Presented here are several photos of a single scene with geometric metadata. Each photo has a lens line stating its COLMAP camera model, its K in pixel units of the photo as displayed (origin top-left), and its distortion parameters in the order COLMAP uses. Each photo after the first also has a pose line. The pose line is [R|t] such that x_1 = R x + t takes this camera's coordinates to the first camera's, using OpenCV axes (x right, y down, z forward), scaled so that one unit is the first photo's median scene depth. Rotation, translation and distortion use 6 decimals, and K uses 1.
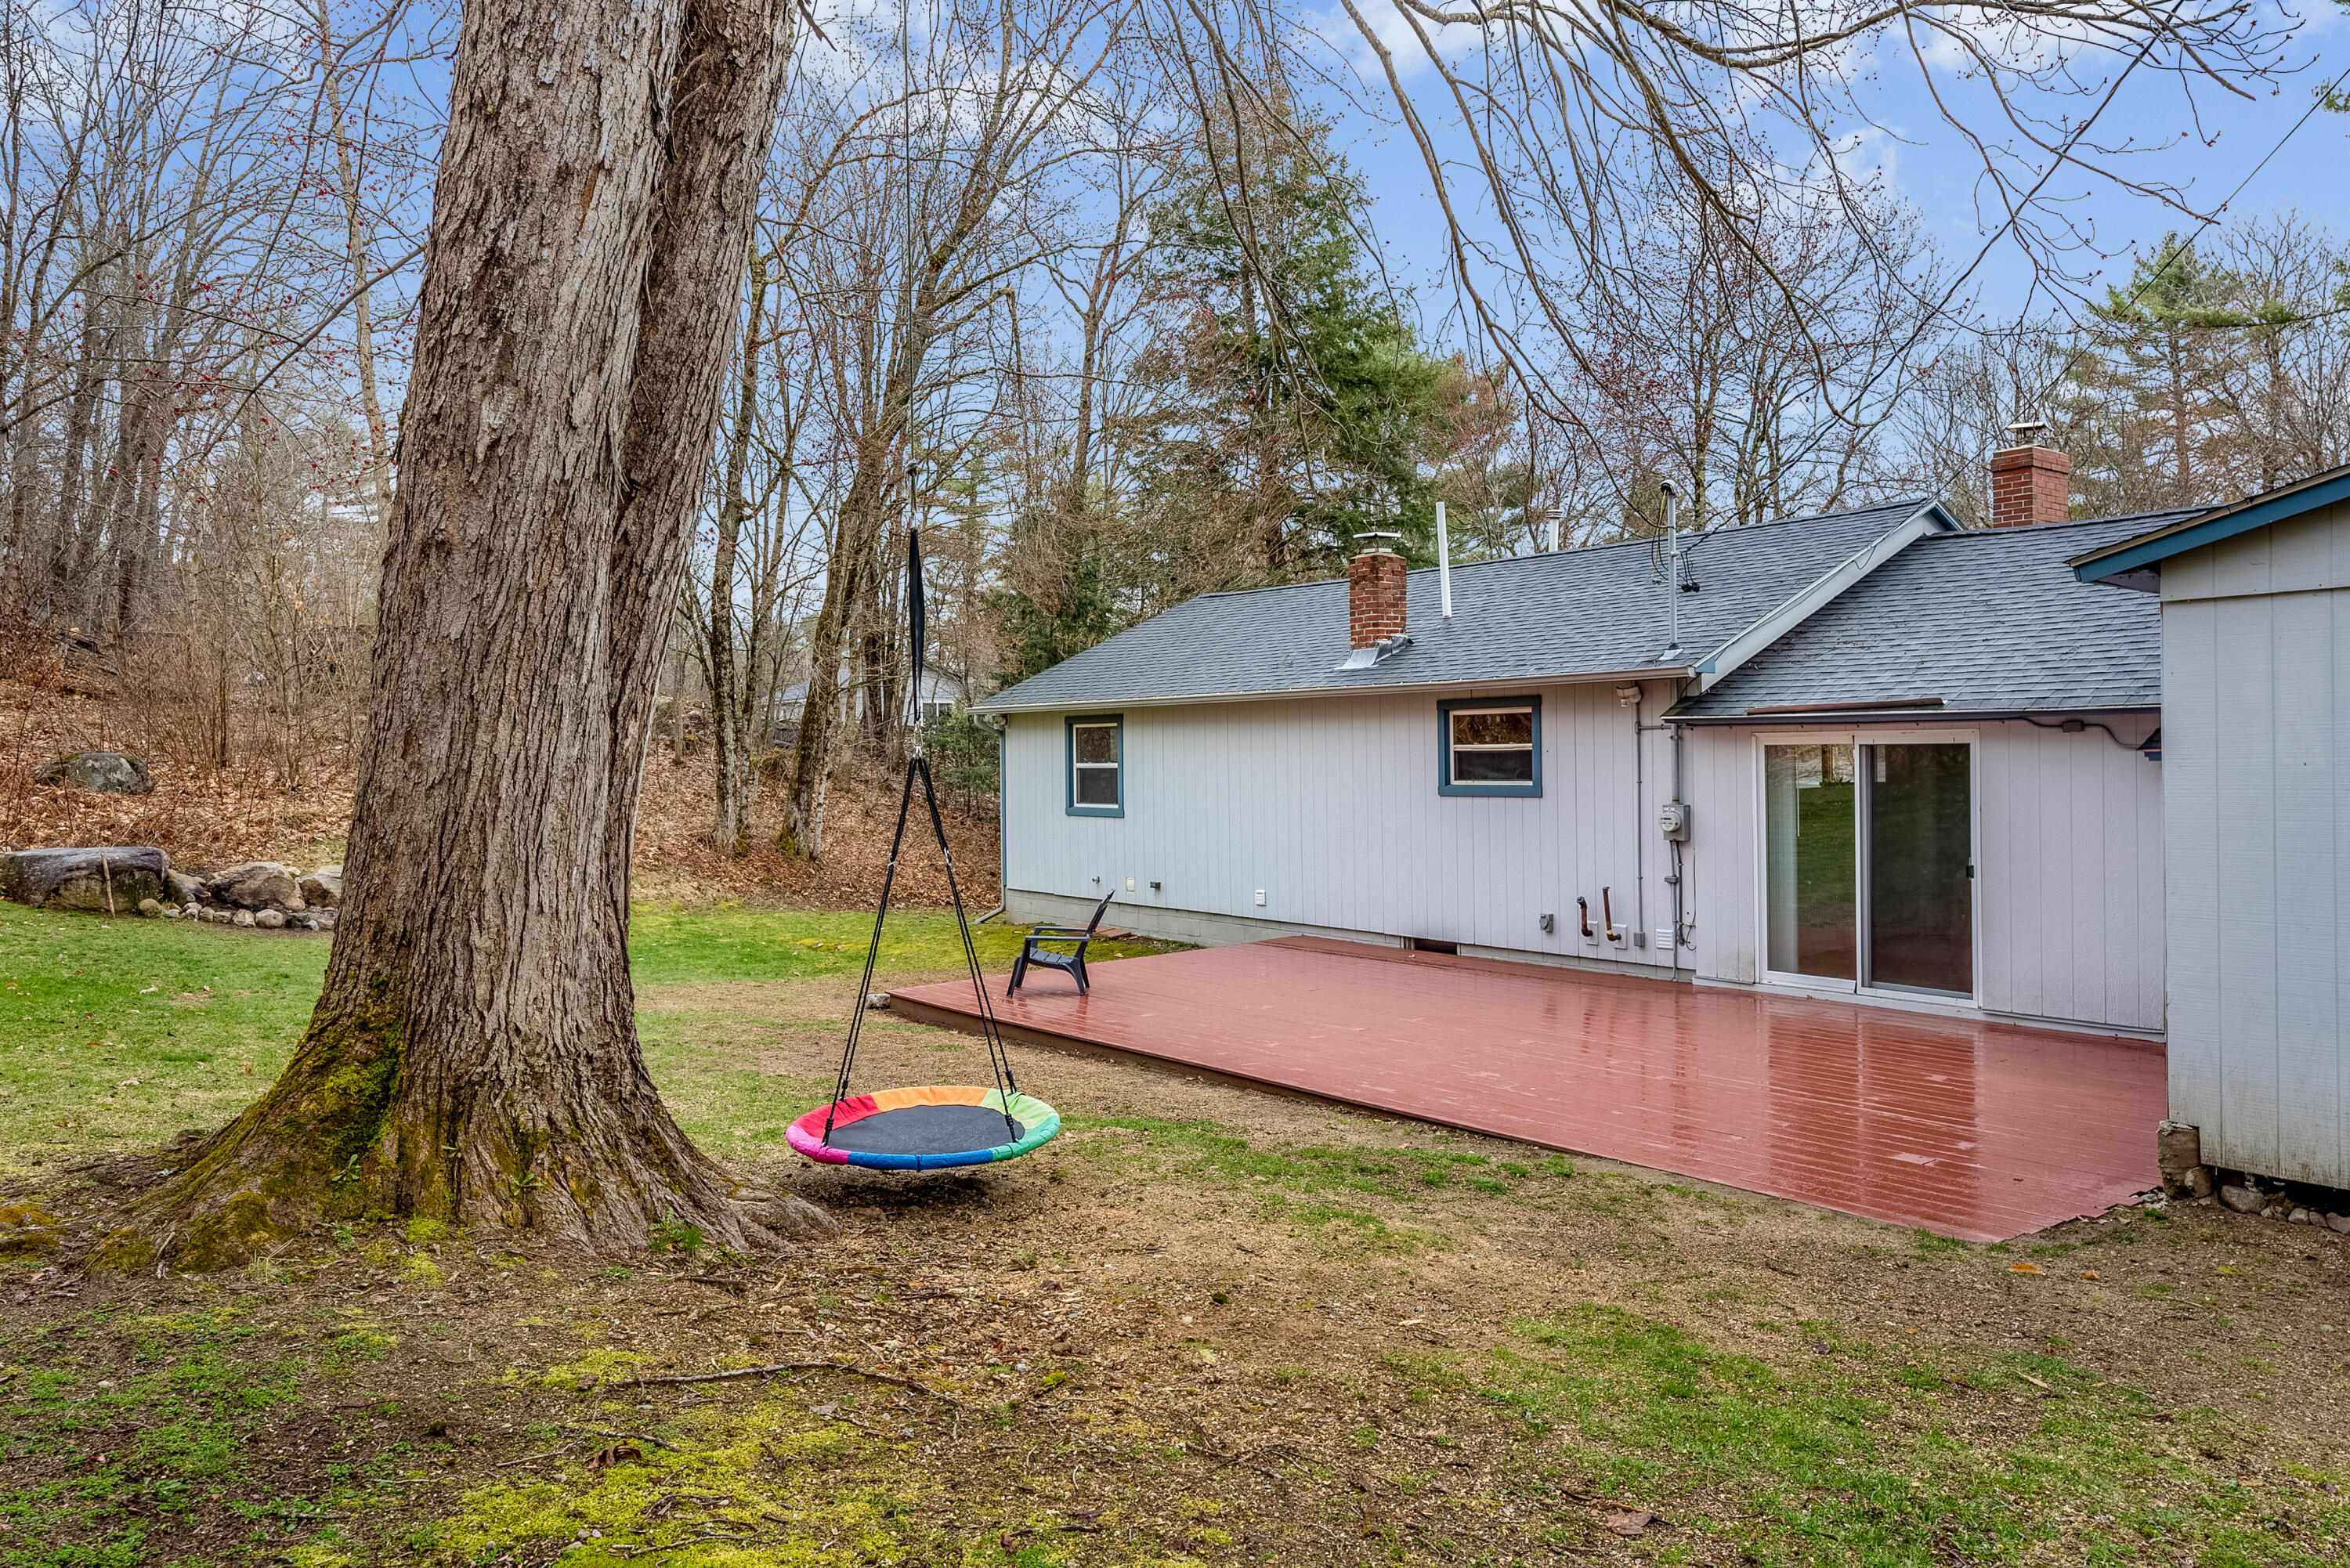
lens RADIAL K [[1575.9, 0, 1179.3], [0, 1575.9, 771.1], [0, 0, 1]] dist [0.003596, 0.001226]
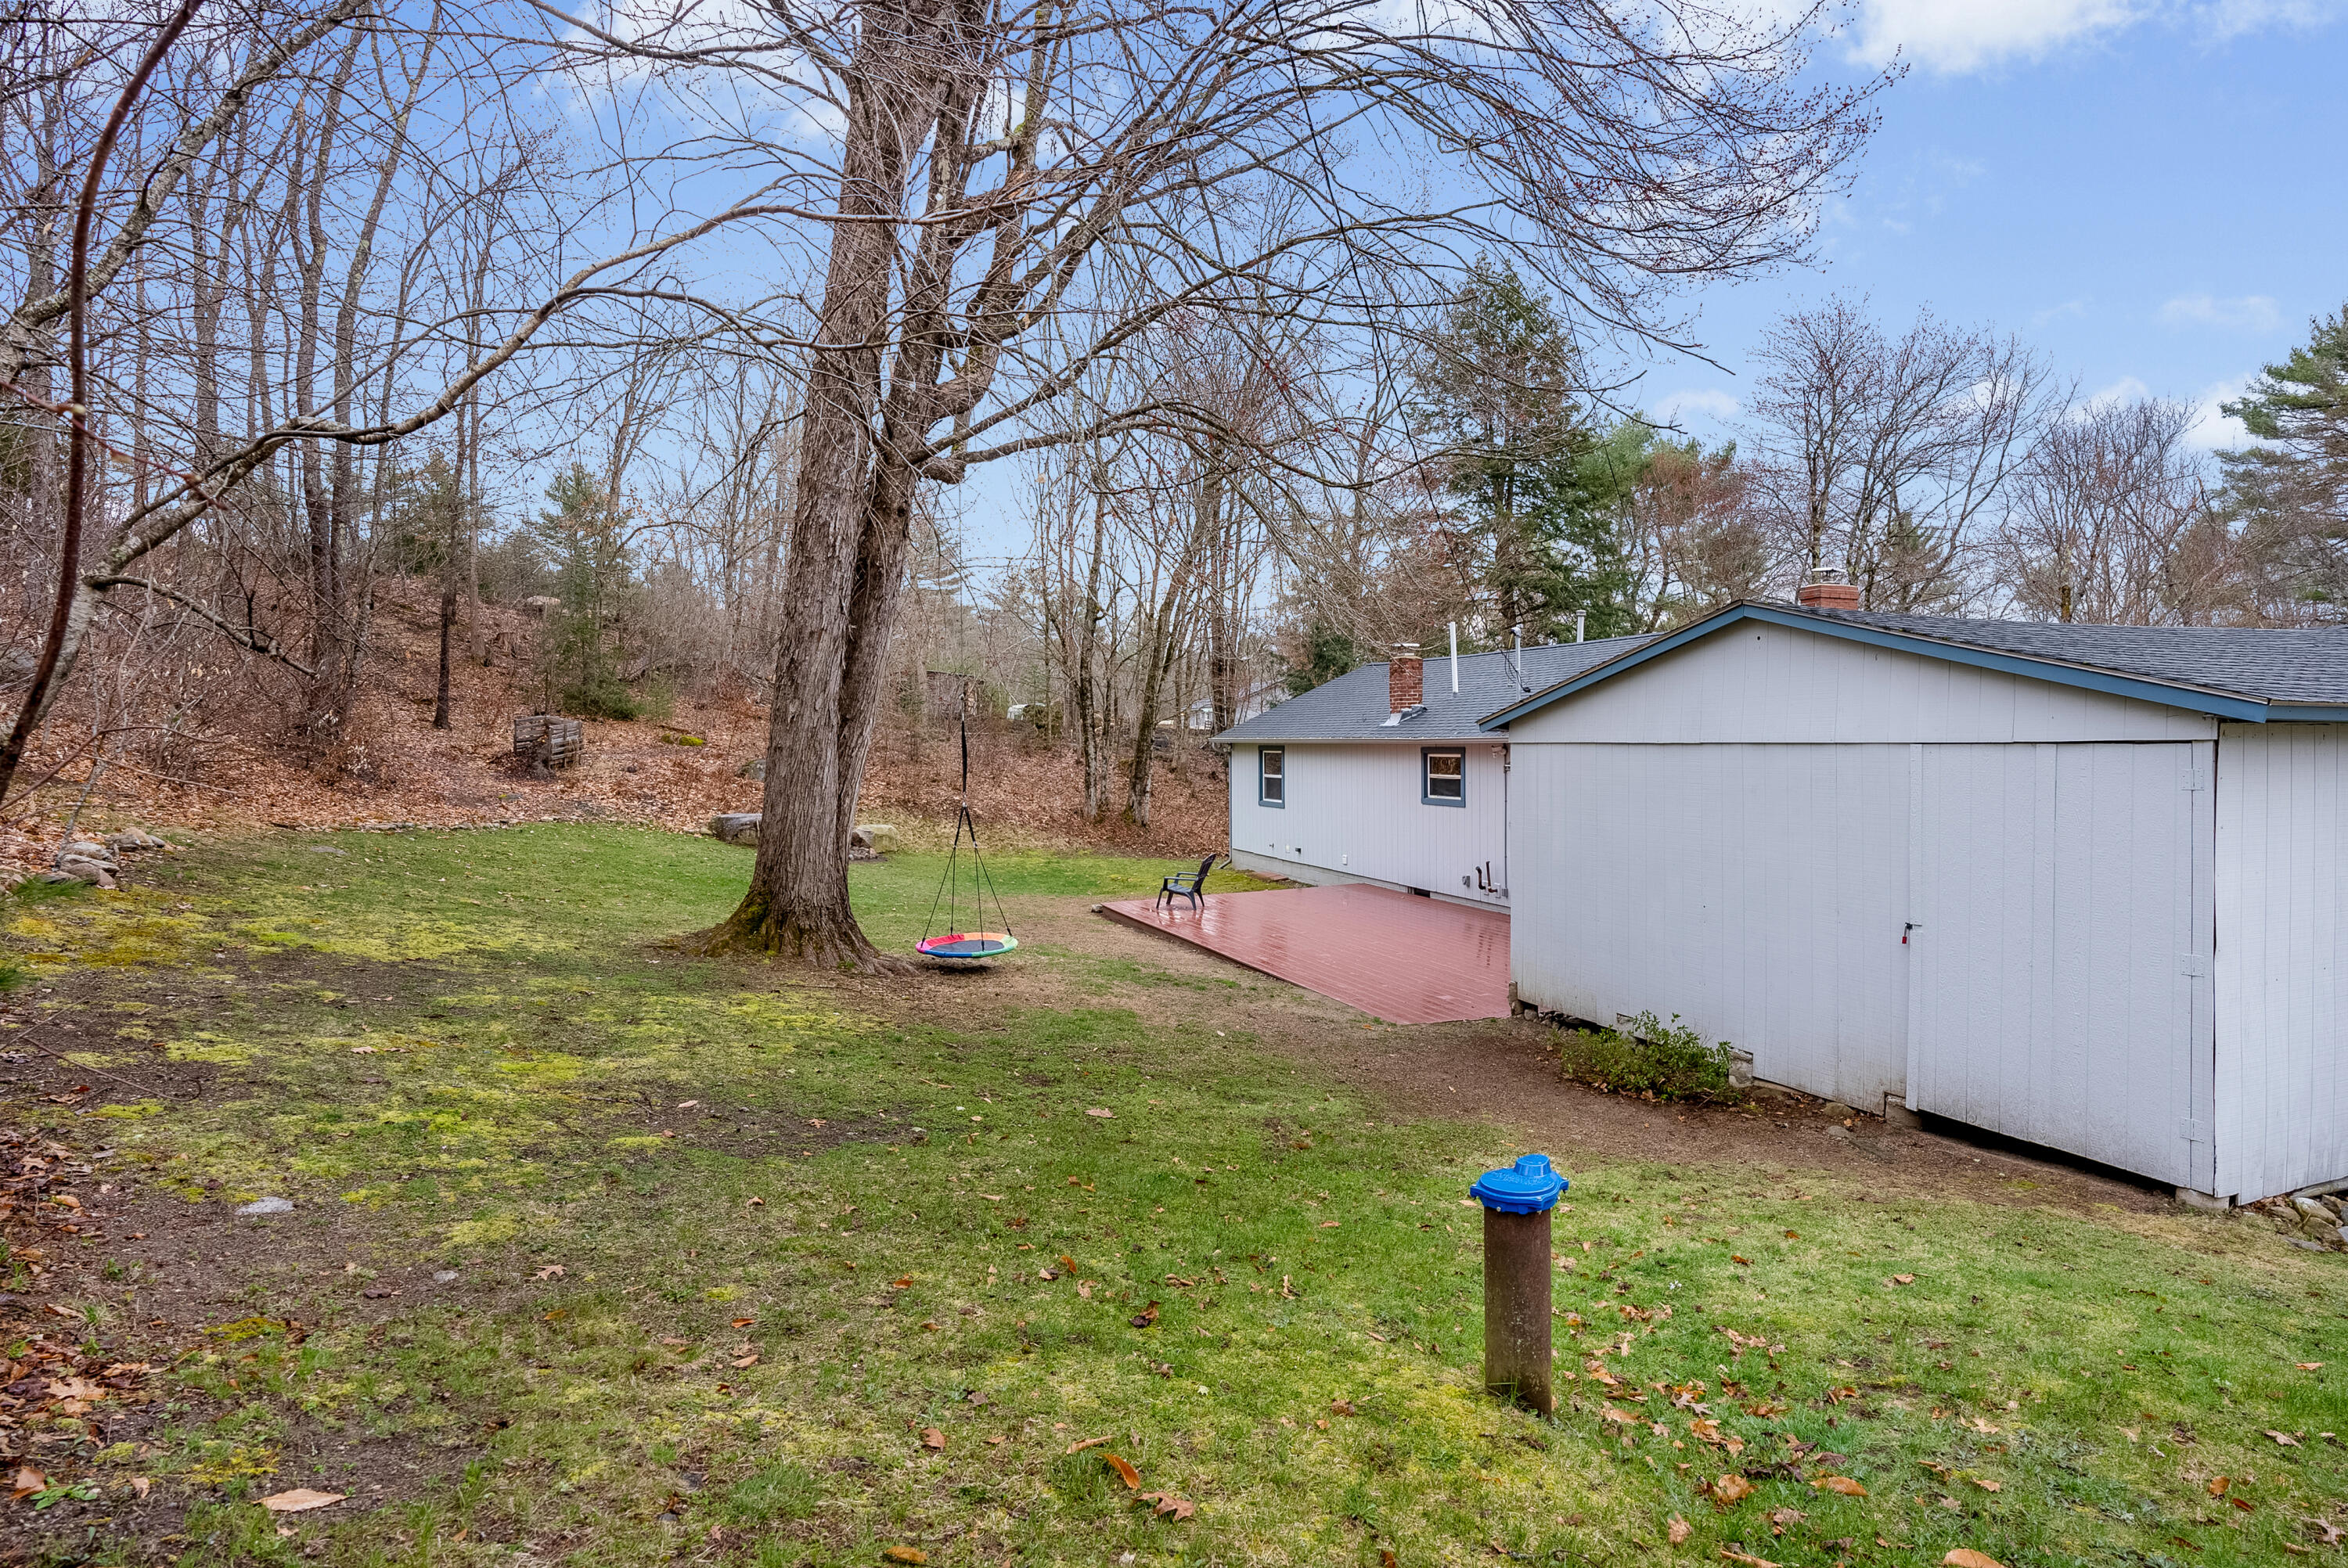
lens RADIAL K [[1224.5, 0, 1169.2], [0, 1224.5, 786.2], [0, 0, 1]] dist [-0.005365, -0.000160]
pose [[0.952304, 0.016826, -0.304687, 0.326757], [-0.007445, 0.999463, 0.031924, -0.046068], [0.305060, -0.028133, 0.951917, -0.355928]]
